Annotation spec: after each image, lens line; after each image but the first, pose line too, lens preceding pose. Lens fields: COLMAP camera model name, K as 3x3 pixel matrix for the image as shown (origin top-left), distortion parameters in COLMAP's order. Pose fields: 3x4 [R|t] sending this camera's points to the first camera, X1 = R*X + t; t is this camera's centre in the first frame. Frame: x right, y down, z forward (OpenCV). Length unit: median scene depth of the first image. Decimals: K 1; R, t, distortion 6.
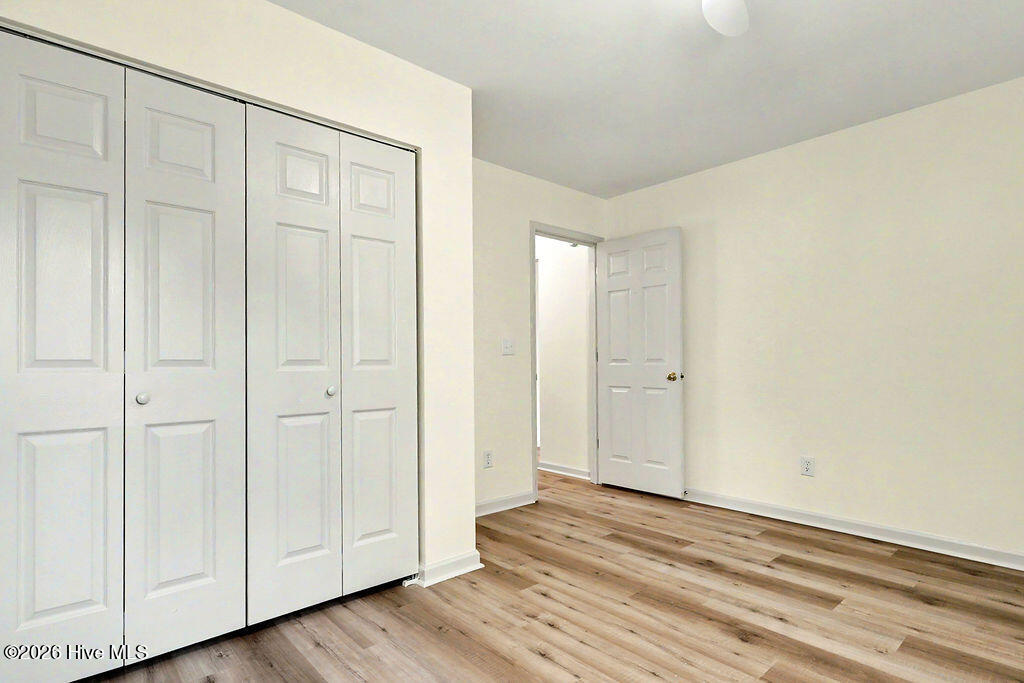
lens RADIAL K [[515.0, 0, 511.0], [0, 515.0, 355.6], [0, 0, 1]] dist [-0.001876, -0.000287]
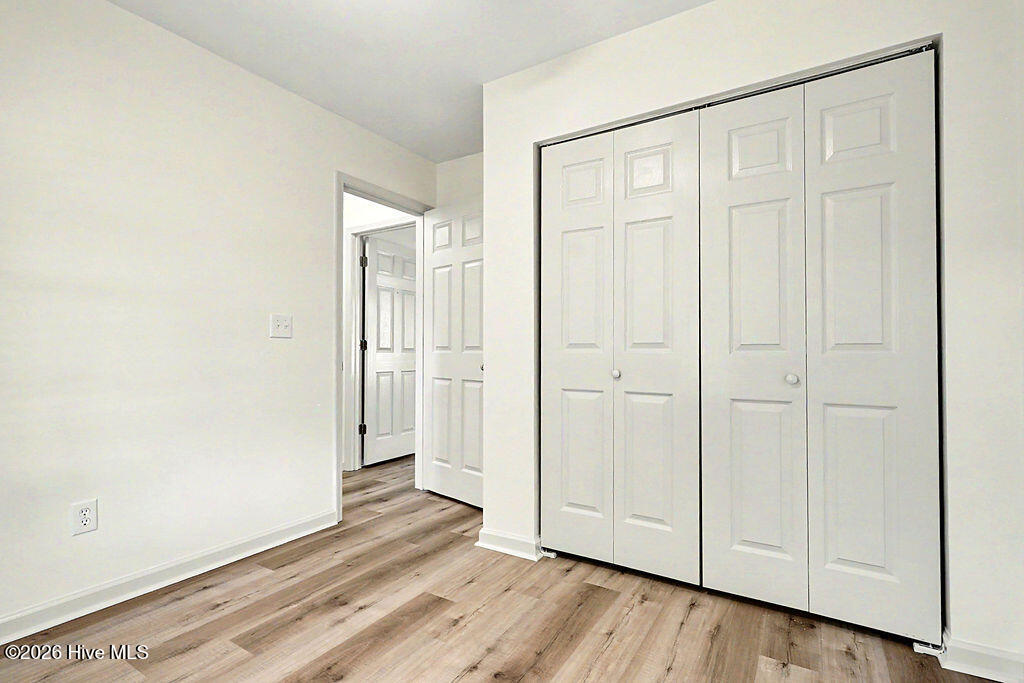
lens RADIAL K [[482.2, 0, 509.9], [0, 482.2, 342.6], [0, 0, 1]] dist [-0.001836, 0.000155]
pose [[0.274008, -0.005178, -0.961713, 0.348939], [0.015206, 0.999884, -0.001051, 0.002879], [0.961607, -0.014336, 0.274055, 0.313466]]
